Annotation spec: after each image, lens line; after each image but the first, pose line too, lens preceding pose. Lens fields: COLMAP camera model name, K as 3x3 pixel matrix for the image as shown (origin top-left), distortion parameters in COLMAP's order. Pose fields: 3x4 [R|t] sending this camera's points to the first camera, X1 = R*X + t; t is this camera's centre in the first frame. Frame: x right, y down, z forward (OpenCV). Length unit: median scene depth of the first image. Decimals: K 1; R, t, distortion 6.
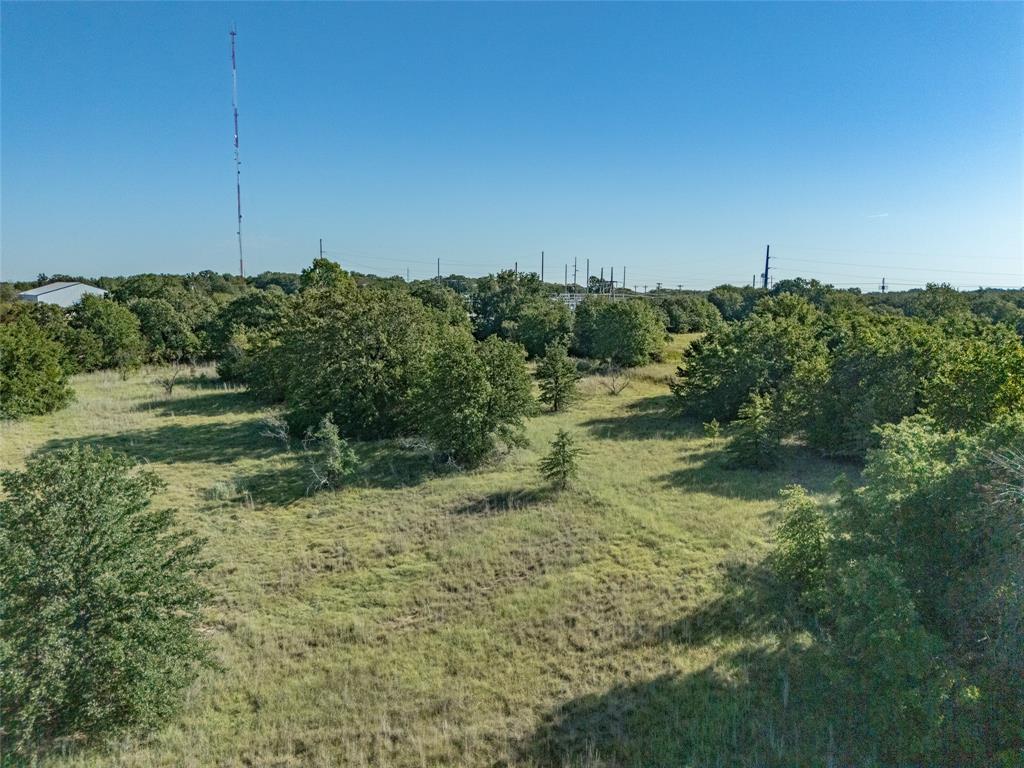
lens RADIAL K [[719.6, 0, 509.7], [0, 719.6, 388.1], [0, 0, 1]] dist [0.044715, -0.048387]
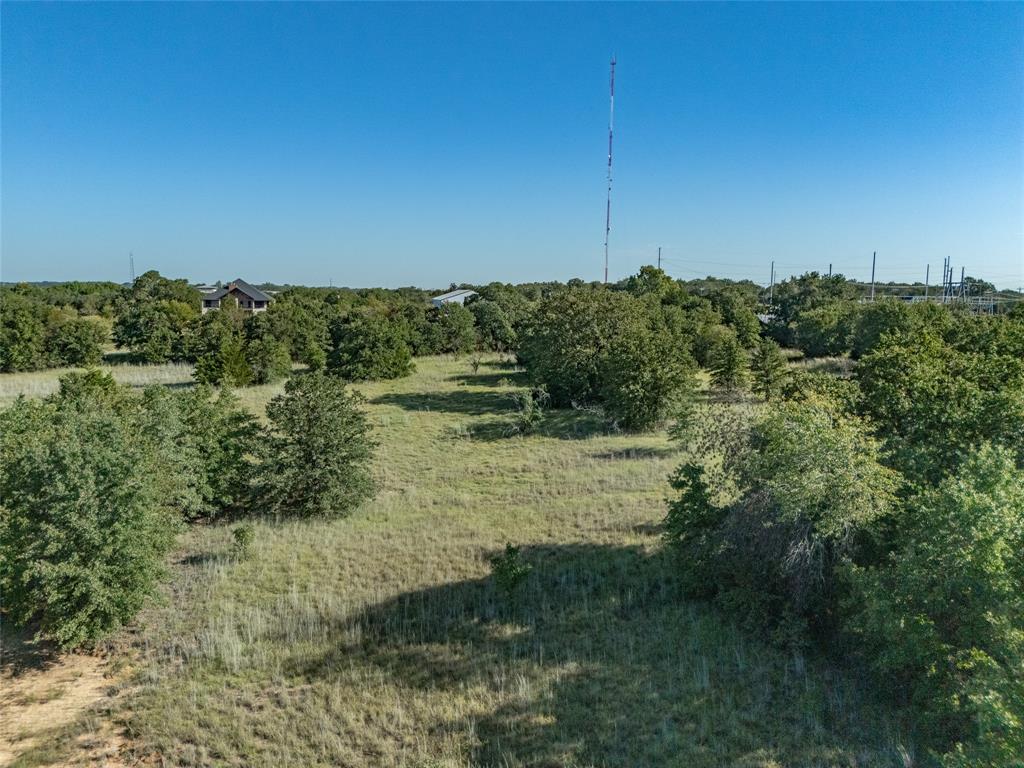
lens RADIAL K [[719.6, 0, 509.7], [0, 719.6, 388.1], [0, 0, 1]] dist [0.044715, -0.048387]
pose [[0.870808, 0.058611, -0.488117, 0.234087], [-0.062196, 0.998024, 0.008880, 0.022875], [0.487673, 0.022626, 0.872733, -0.130264]]
